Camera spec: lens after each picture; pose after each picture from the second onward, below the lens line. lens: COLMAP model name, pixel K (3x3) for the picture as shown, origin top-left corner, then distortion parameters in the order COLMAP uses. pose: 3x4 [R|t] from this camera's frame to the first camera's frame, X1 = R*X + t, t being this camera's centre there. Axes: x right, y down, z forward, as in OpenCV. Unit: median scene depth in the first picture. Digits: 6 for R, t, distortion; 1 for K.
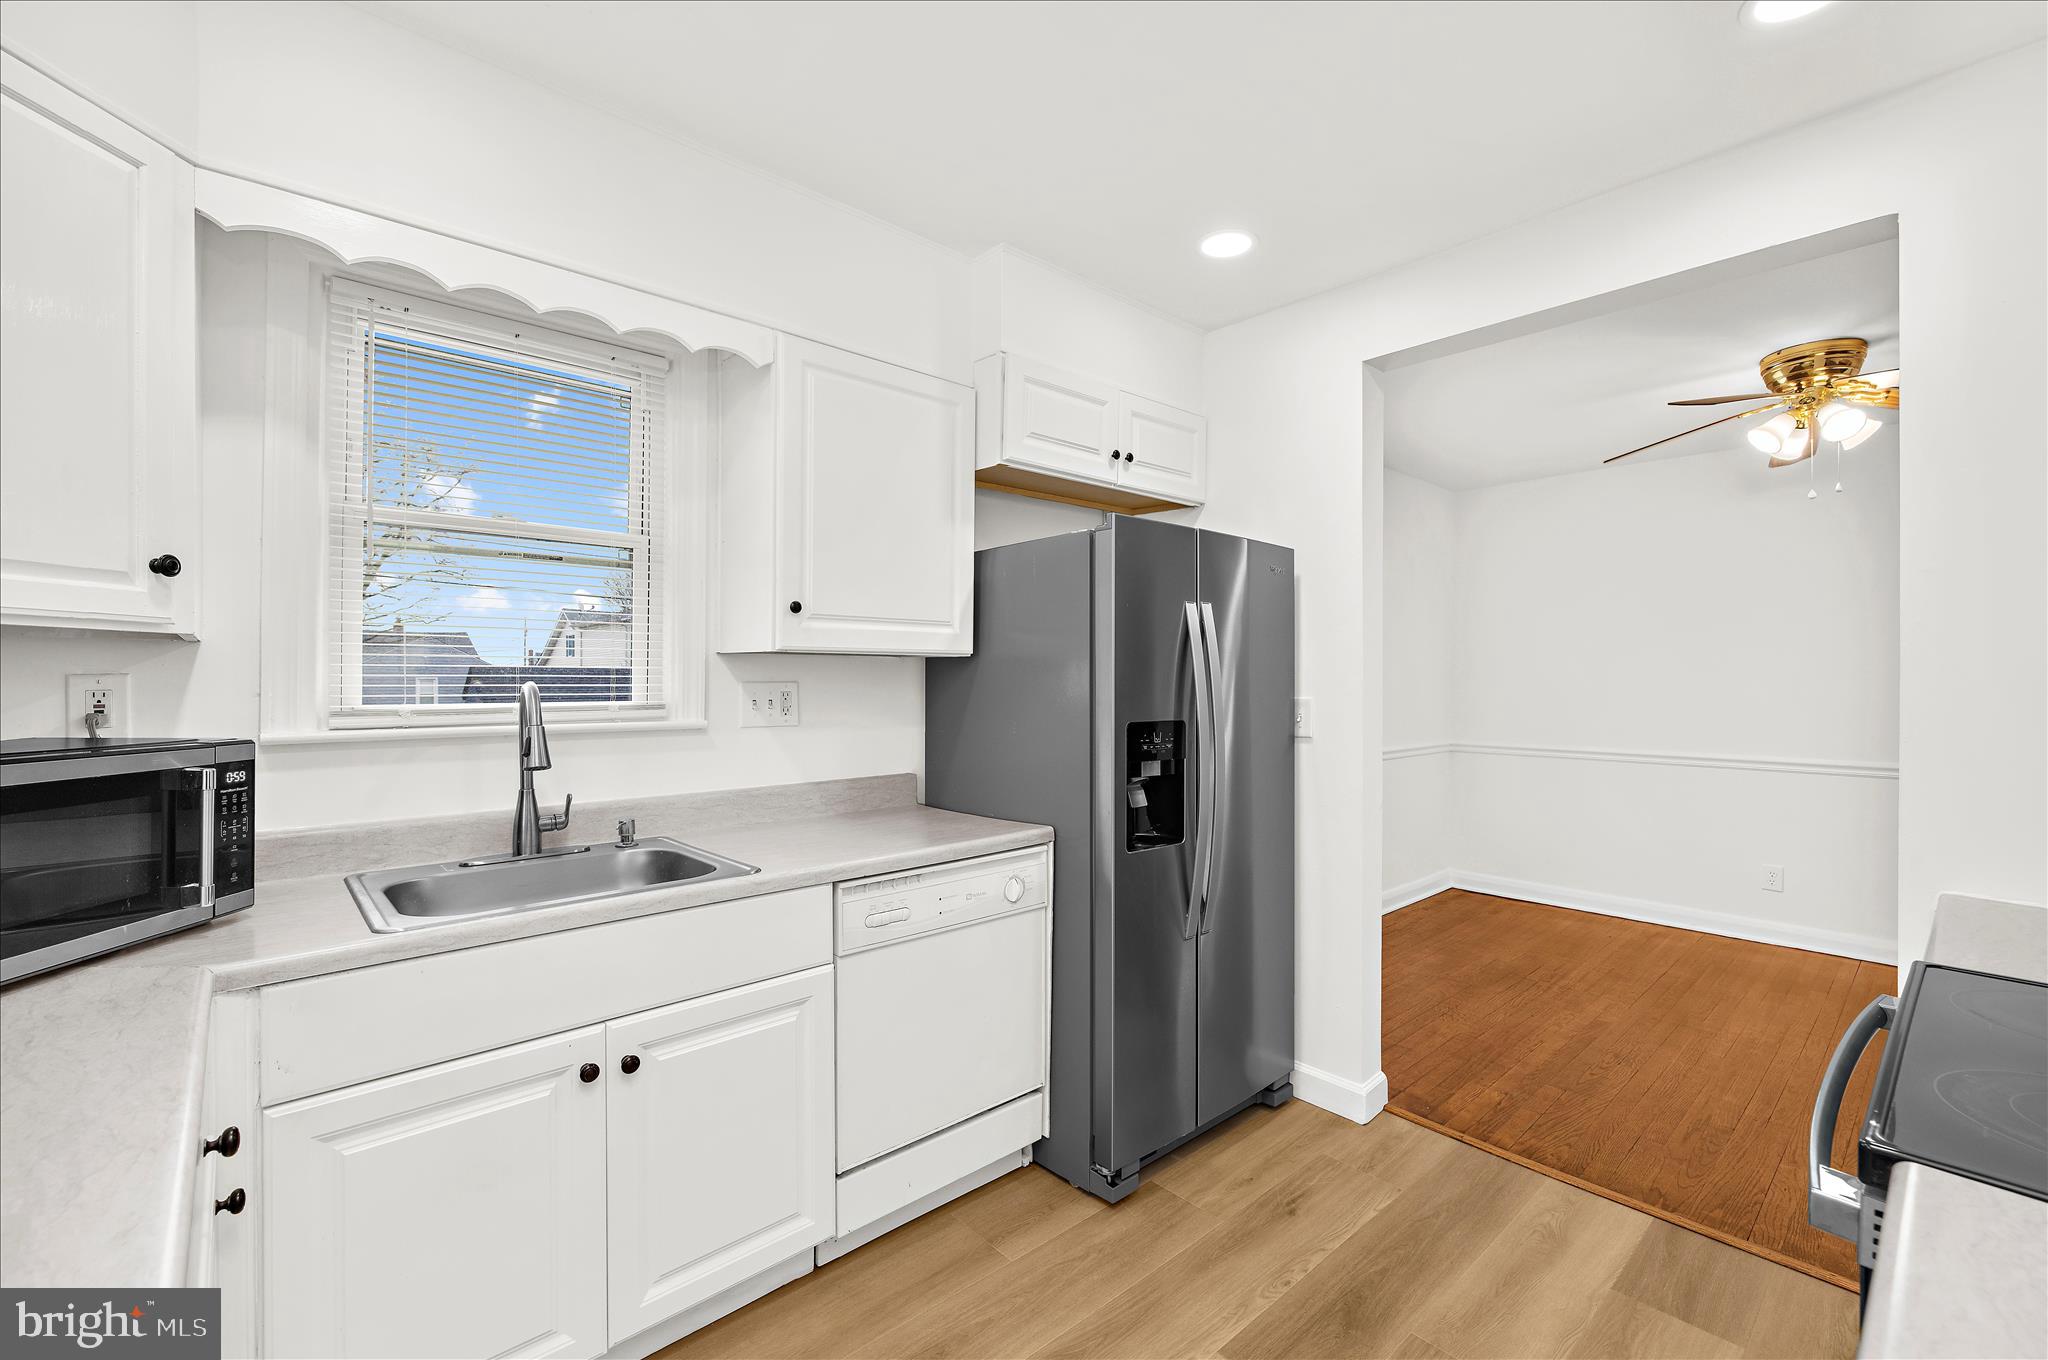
lens RADIAL K [[865.2, 0, 1024.0], [0, 865.2, 680.0], [0, 0, 1]] dist [0.012023, -0.000055]
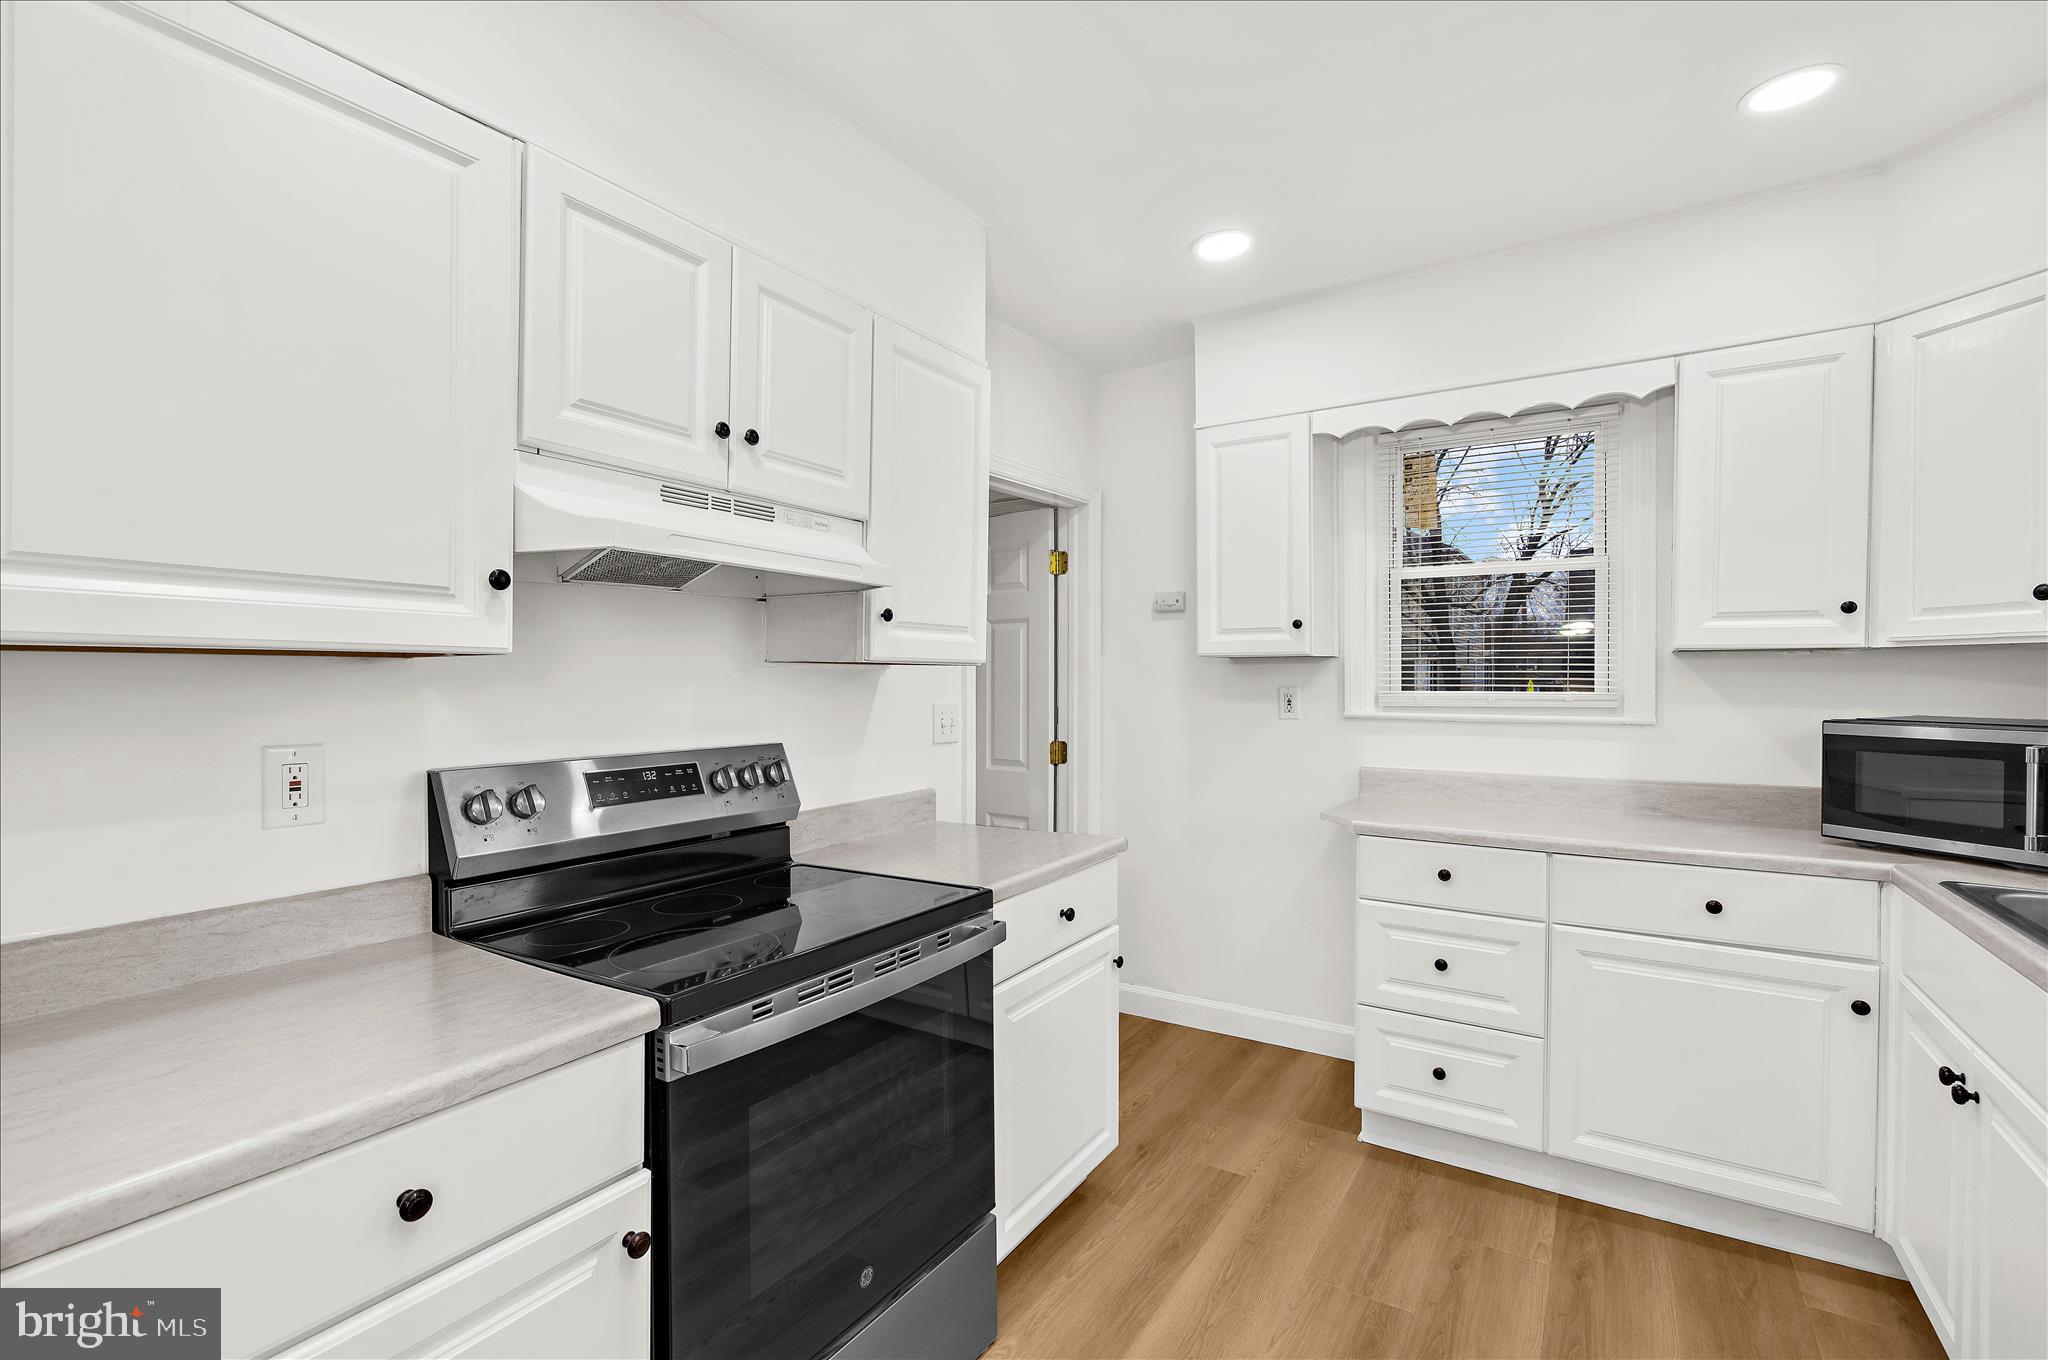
lens RADIAL K [[926.6, 0, 1010.4], [0, 926.6, 685.9], [0, 0, 1]] dist [-0.003131, 0.000314]
pose [[-0.966553, 0.005721, -0.256403, 0.468223], [0.003872, 0.999963, 0.007715, -0.002384], [0.256438, 0.006464, -0.966539, 1.019153]]
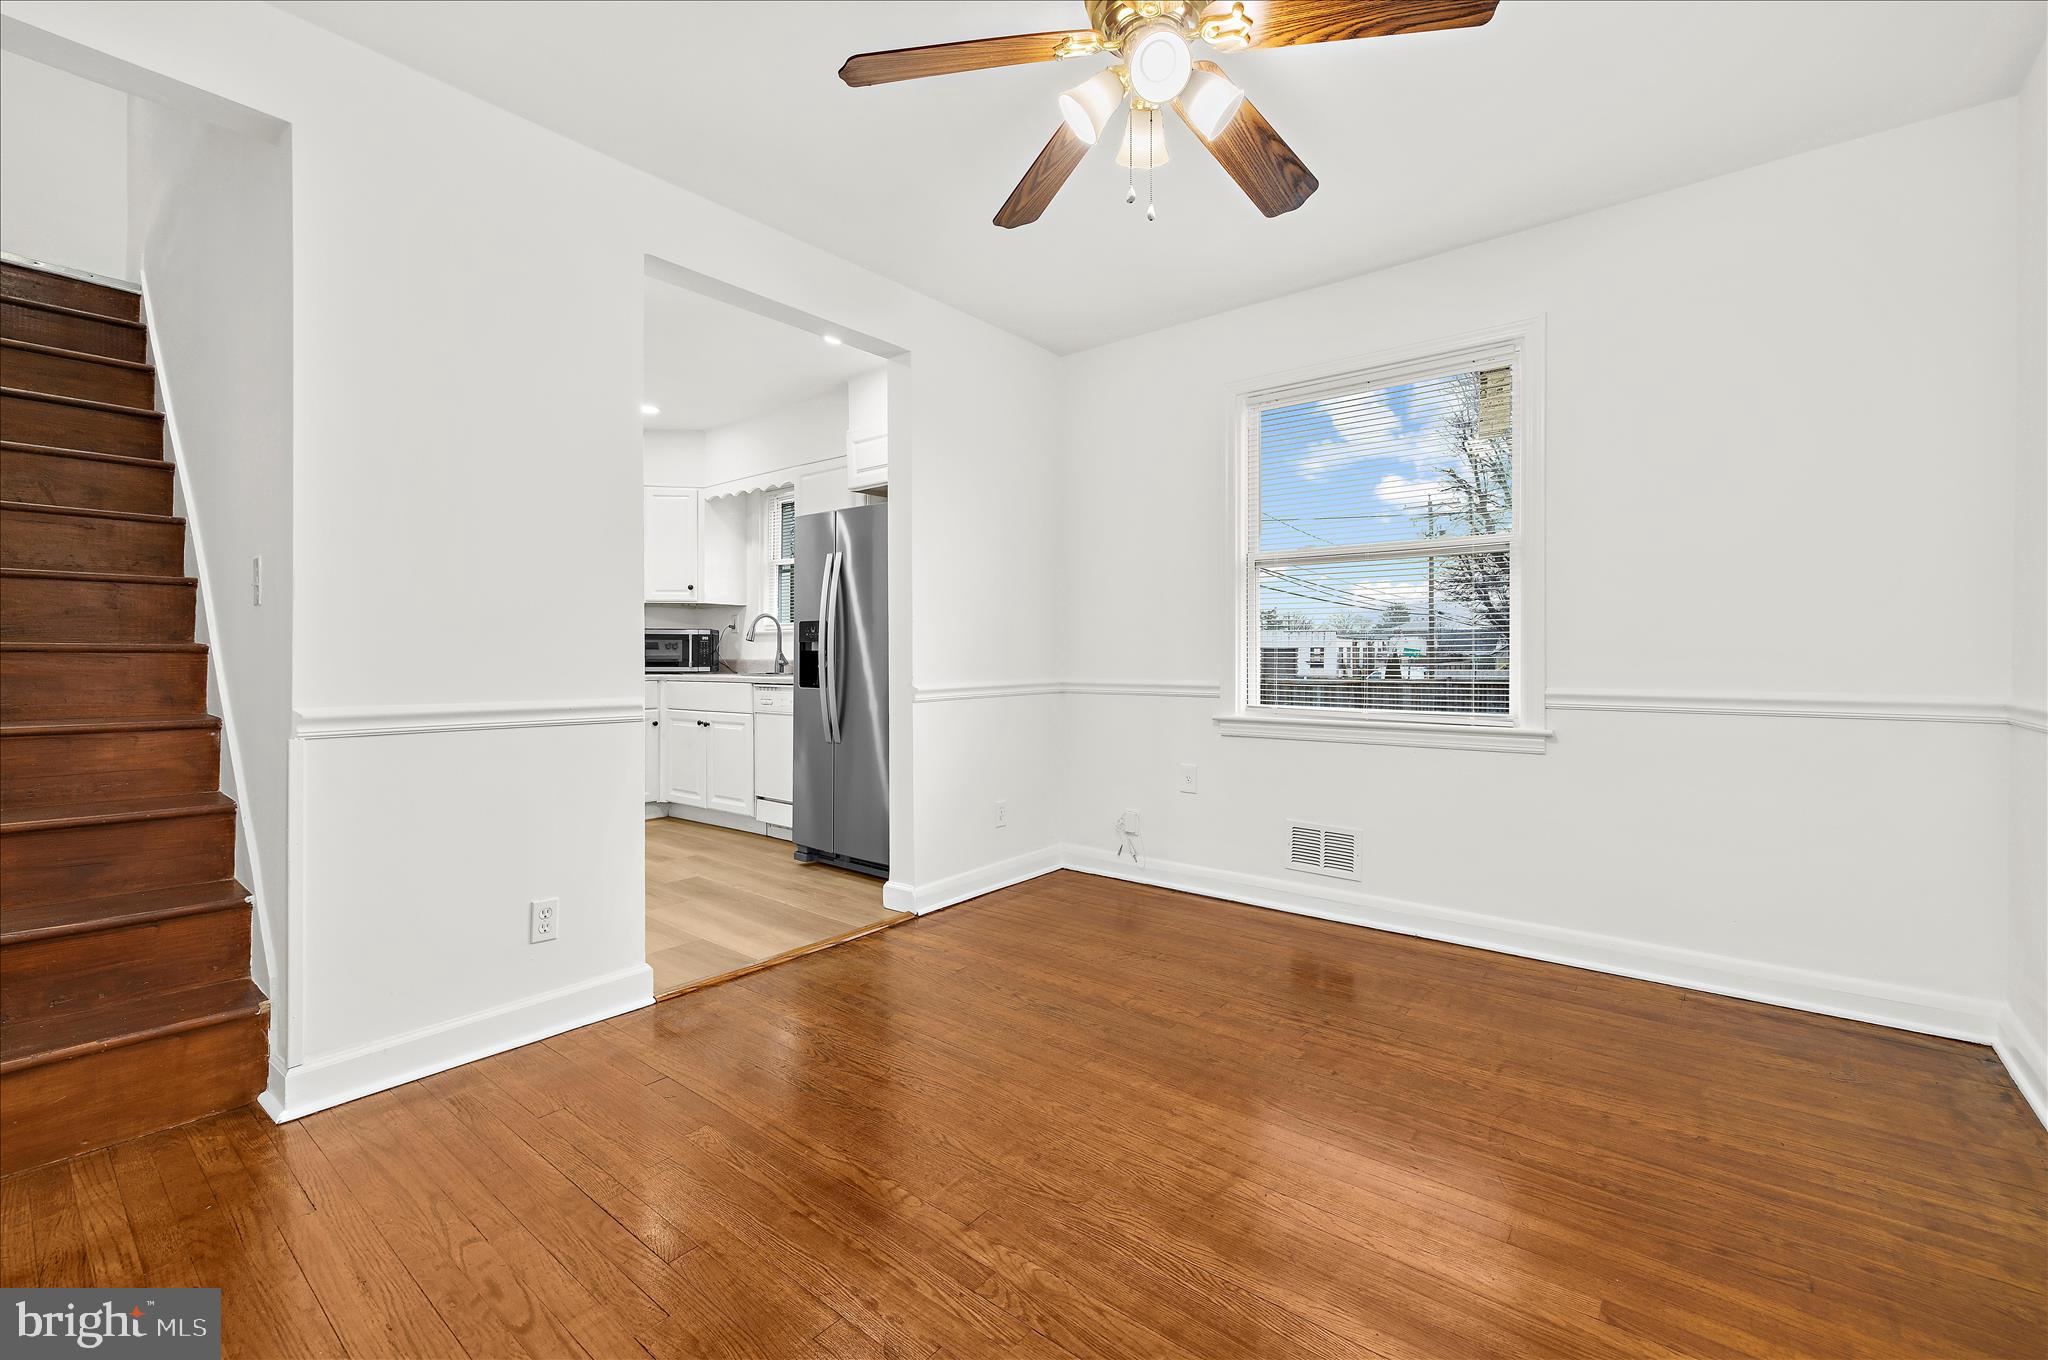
lens RADIAL K [[864.6, 0, 1002.8], [0, 864.6, 659.5], [0, 0, 1]] dist [0.002766, 0.000290]
pose [[0.139502, 0.003991, -0.990214, 1.812967], [-0.000987, 0.999992, 0.003891, 0.108415], [0.990221, 0.000435, 0.139505, 1.006850]]
